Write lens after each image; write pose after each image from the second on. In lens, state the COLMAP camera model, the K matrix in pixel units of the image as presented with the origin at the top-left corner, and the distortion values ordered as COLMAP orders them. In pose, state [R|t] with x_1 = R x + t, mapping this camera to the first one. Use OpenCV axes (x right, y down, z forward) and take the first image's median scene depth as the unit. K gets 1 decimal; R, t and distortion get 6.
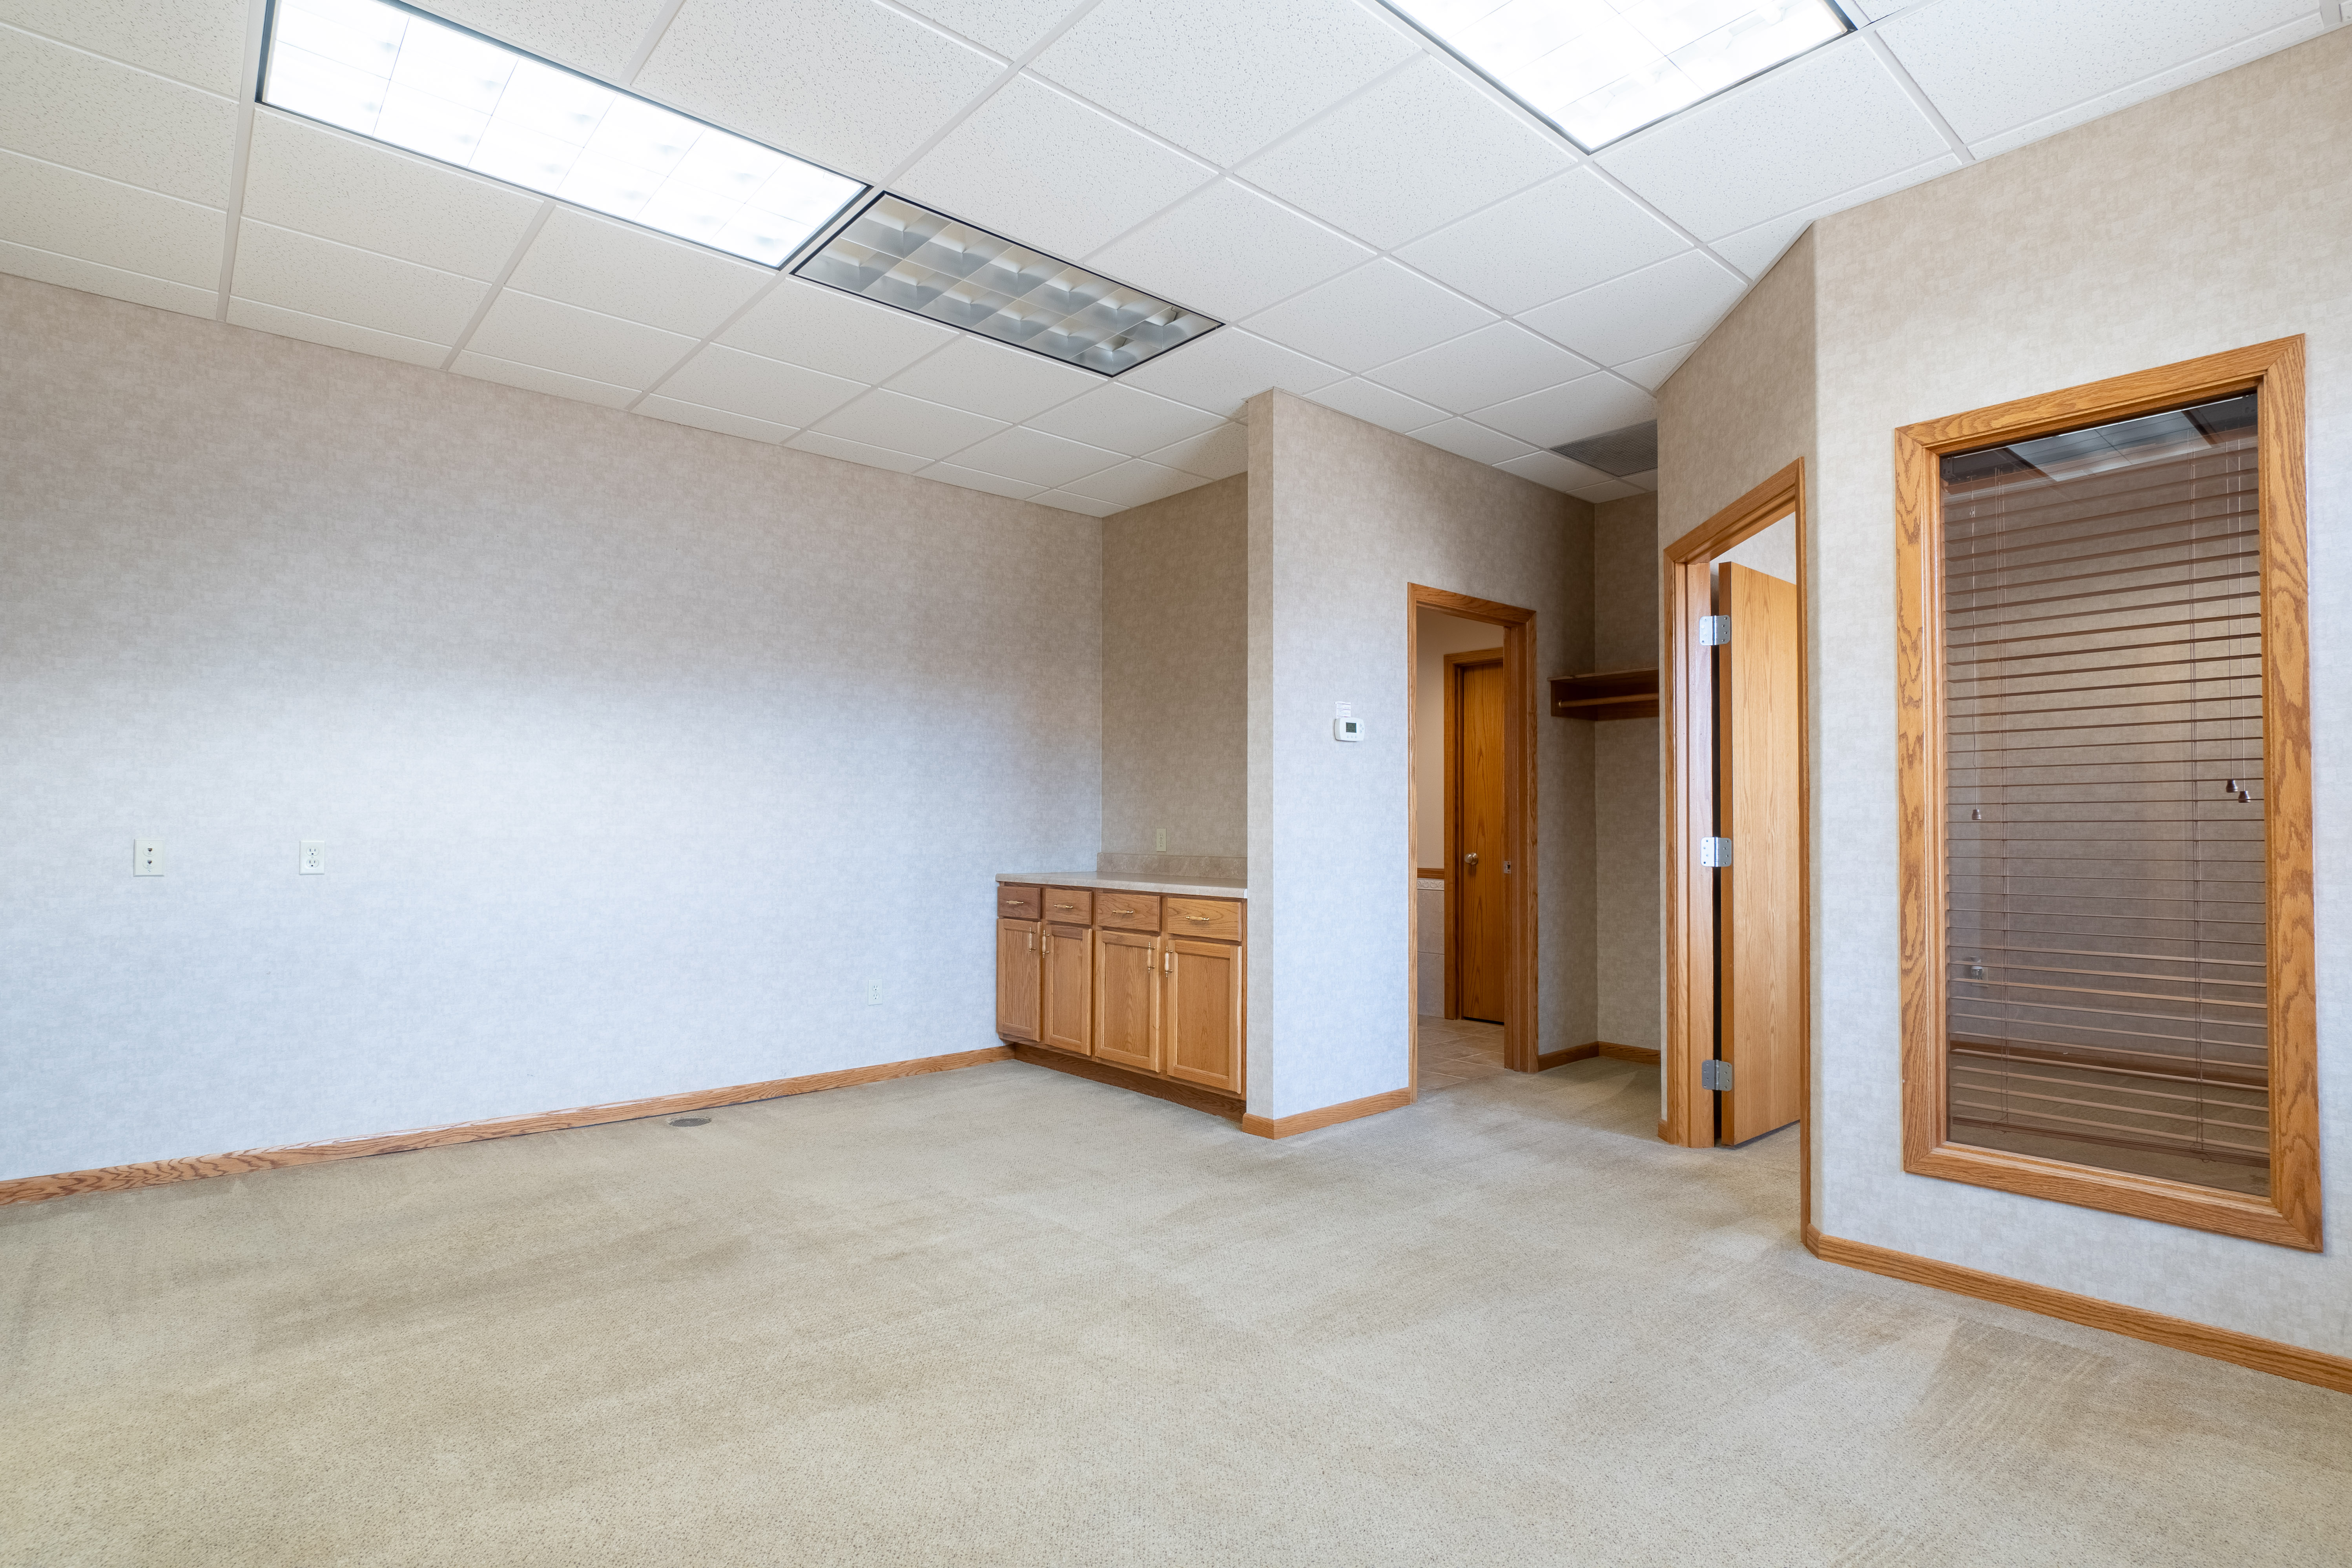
lens RADIAL K [[1163.6, 0, 1193.1], [0, 1163.6, 817.1], [0, 0, 1]] dist [-0.013063, 0.002130]
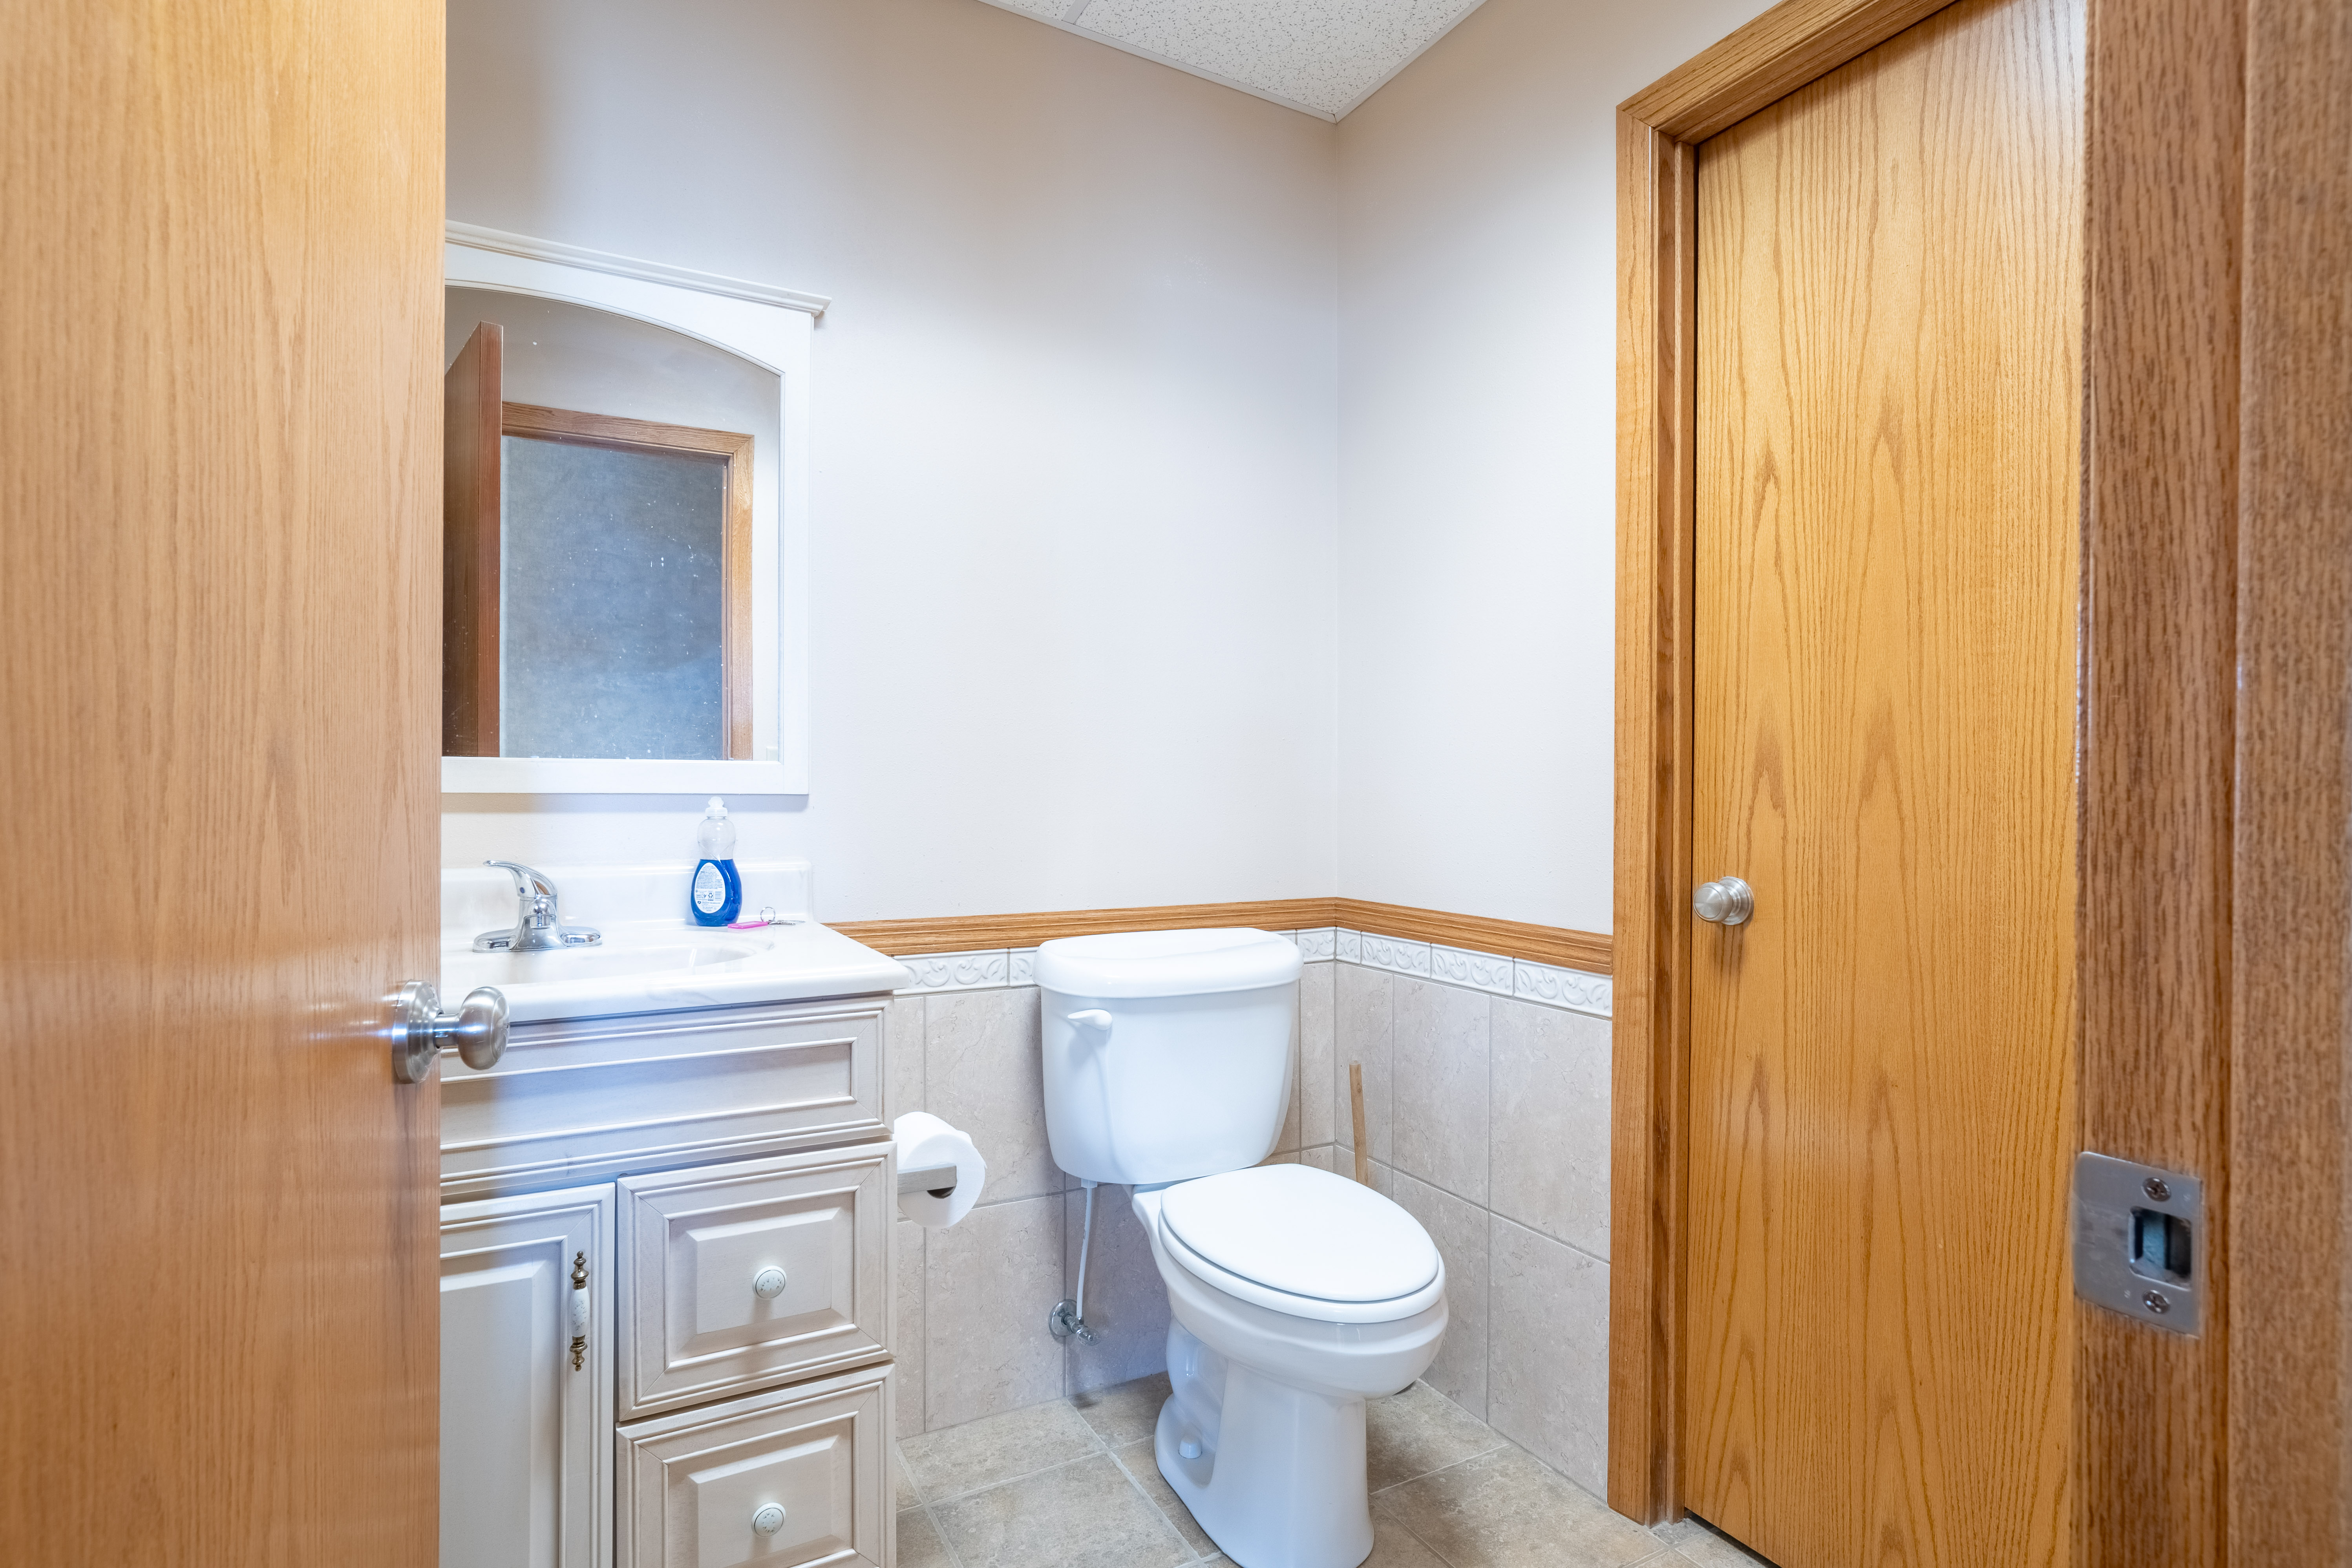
lens RADIAL K [[1163.6, 0, 1183.9], [0, 1163.6, 789.5], [0, 0, 1]] dist [-0.013063, 0.002130]
pose [[0.976579, 0.006901, -0.215050, 0.178745], [-0.004717, 0.999932, 0.010665, 0.009526], [0.215109, -0.009401, 0.976545, 0.729243]]
